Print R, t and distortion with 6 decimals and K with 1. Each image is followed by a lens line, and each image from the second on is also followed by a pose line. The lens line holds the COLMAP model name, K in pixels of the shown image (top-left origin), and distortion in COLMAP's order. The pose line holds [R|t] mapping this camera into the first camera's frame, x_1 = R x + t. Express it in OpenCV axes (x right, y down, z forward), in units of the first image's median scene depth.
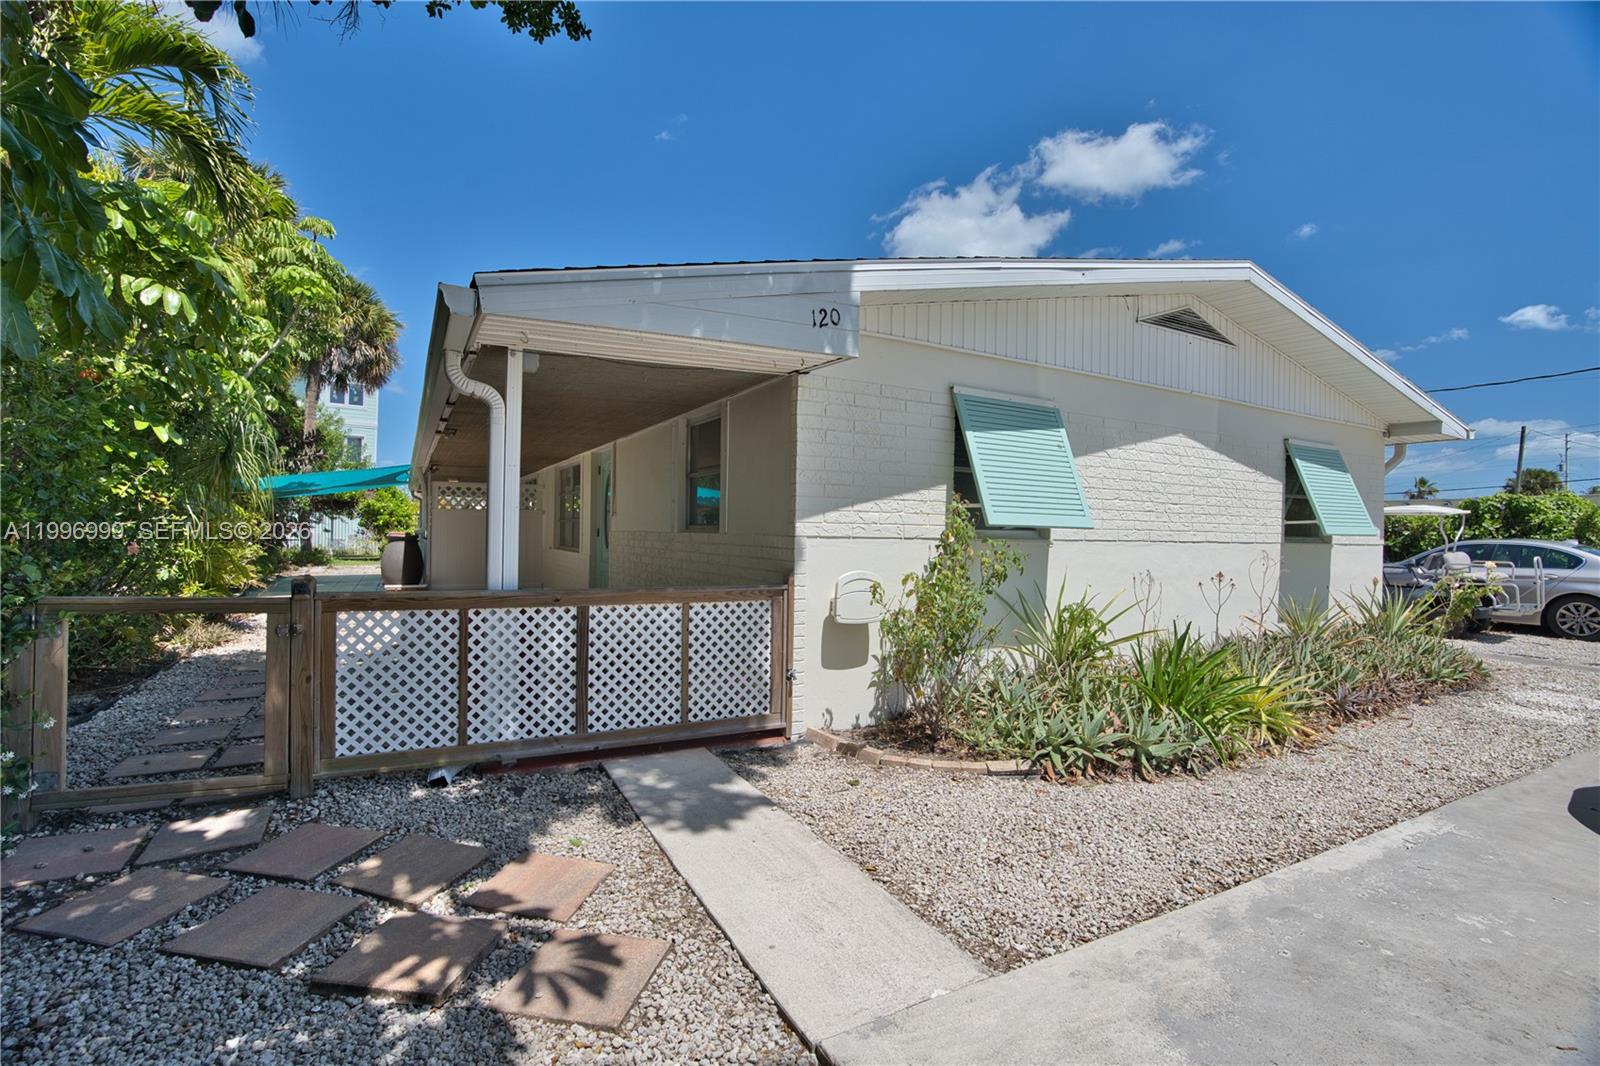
lens RADIAL K [[717.0, 0, 804.2], [0, 717.0, 516.8], [0, 0, 1]] dist [-0.016227, -0.000175]
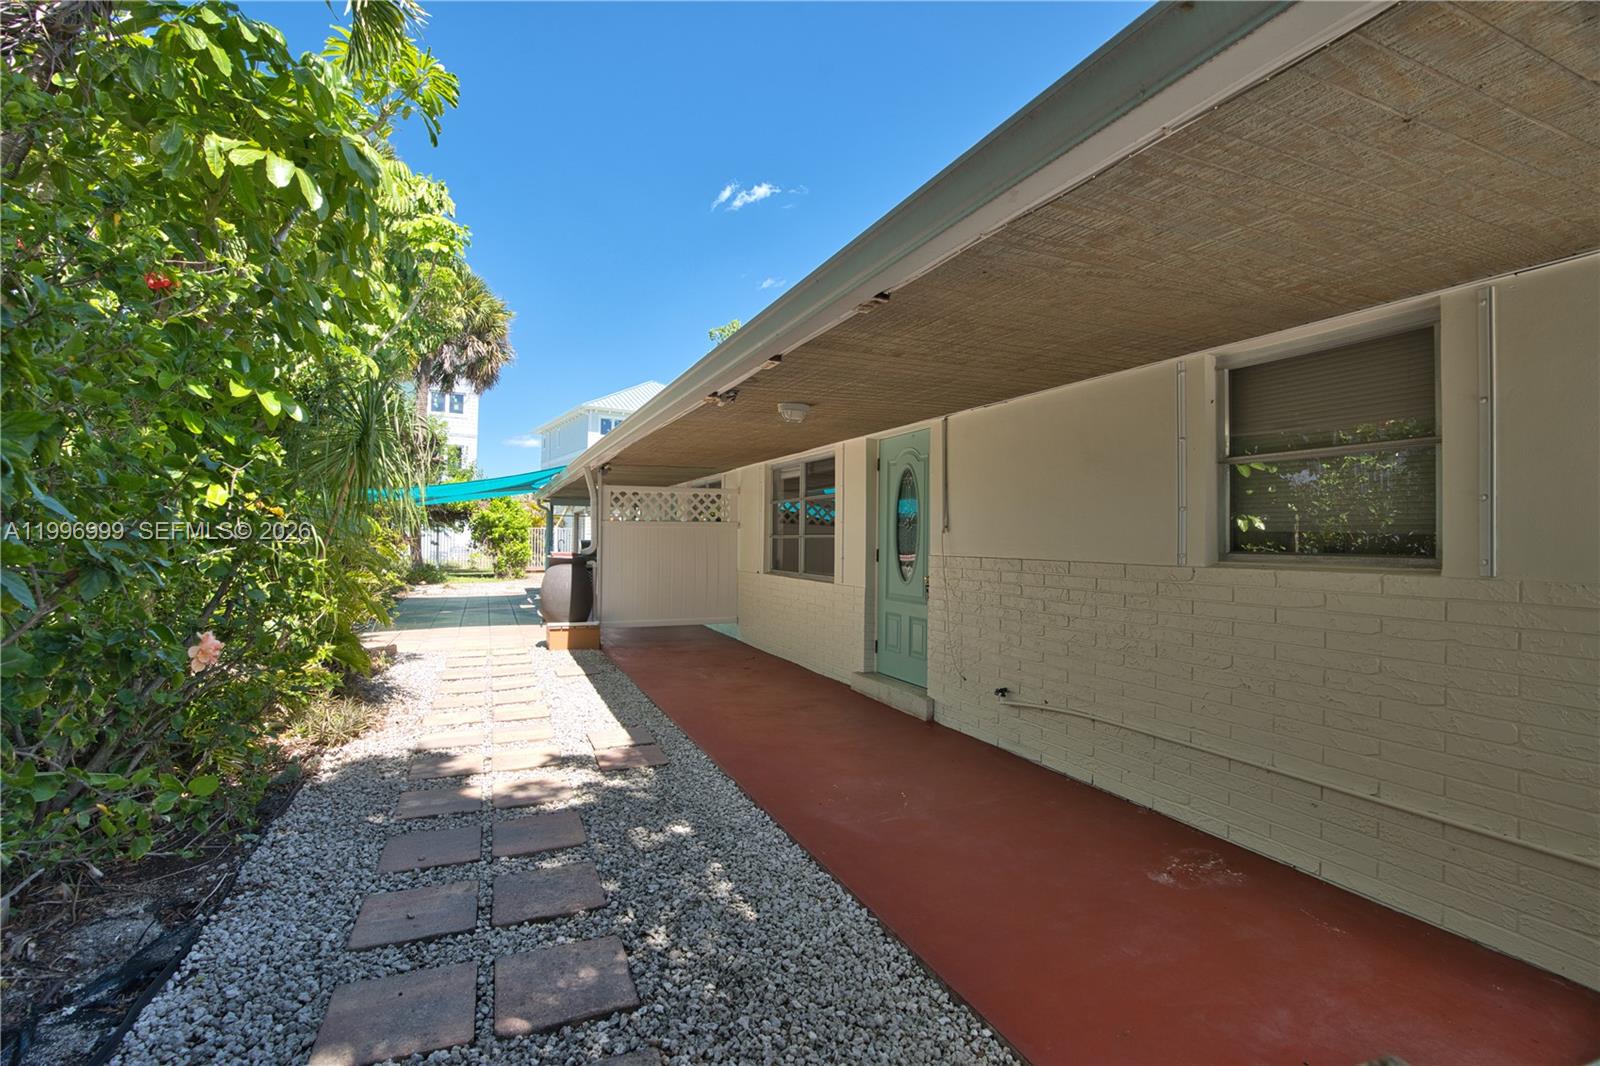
lens RADIAL K [[741.5, 0, 803.1], [0, 741.5, 534.4], [0, 0, 1]] dist [-0.057447, 0.030976]
pose [[0.994149, 0.002163, -0.107996, -0.111460], [-0.001195, 0.999959, 0.009027, -0.002602], [0.108011, -0.008845, 0.994110, 0.123422]]
